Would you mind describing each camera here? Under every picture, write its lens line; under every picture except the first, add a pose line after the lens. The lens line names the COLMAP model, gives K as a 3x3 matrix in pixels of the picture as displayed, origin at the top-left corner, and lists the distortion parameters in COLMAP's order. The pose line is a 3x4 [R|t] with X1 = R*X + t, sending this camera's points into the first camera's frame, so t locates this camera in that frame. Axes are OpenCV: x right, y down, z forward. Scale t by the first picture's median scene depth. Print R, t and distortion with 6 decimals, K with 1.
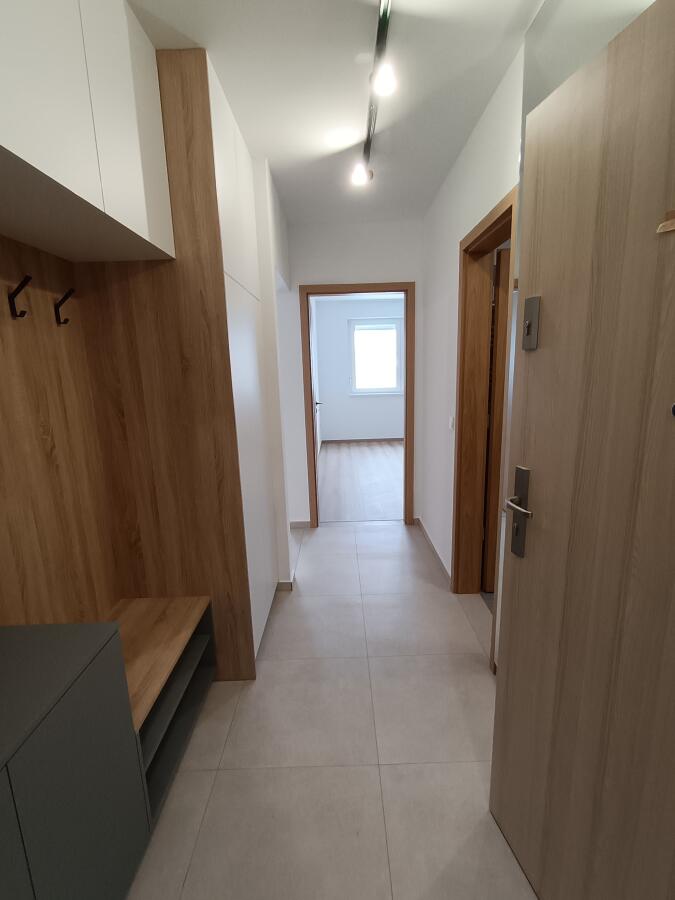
lens RADIAL K [[426.8, 0, 336.0], [0, 426.8, 455.3], [0, 0, 1]] dist [-0.010571, 0.000470]
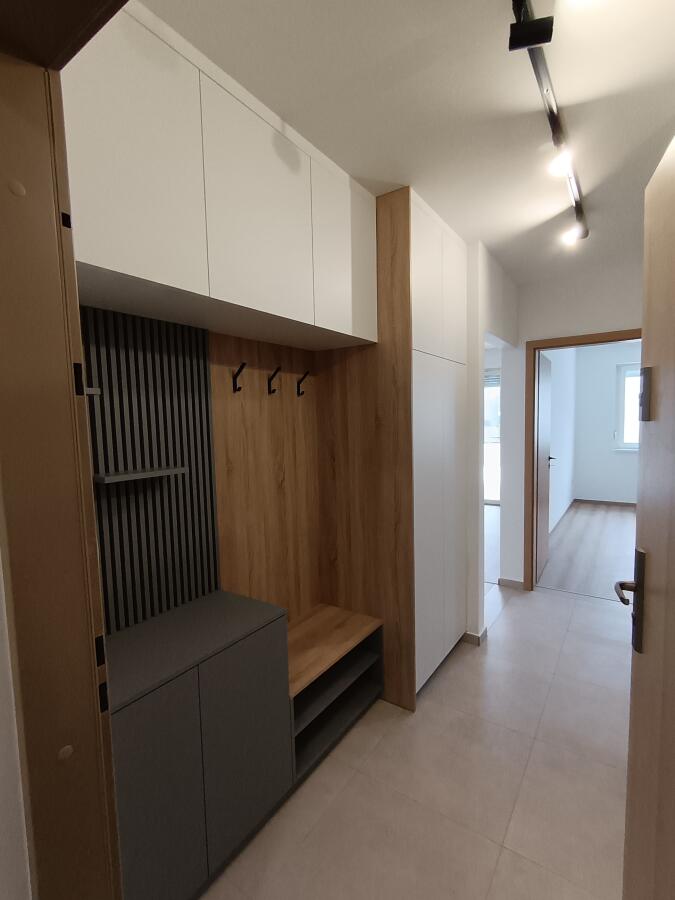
lens RADIAL K [[426.8, 0, 336.0], [0, 426.8, 455.3], [0, 0, 1]] dist [-0.010571, 0.000470]
pose [[0.817151, 0.061246, -0.573160, 0.253342], [-0.120876, 0.990438, -0.066497, -0.022814], [0.563607, 0.123619, 0.816741, -0.074369]]
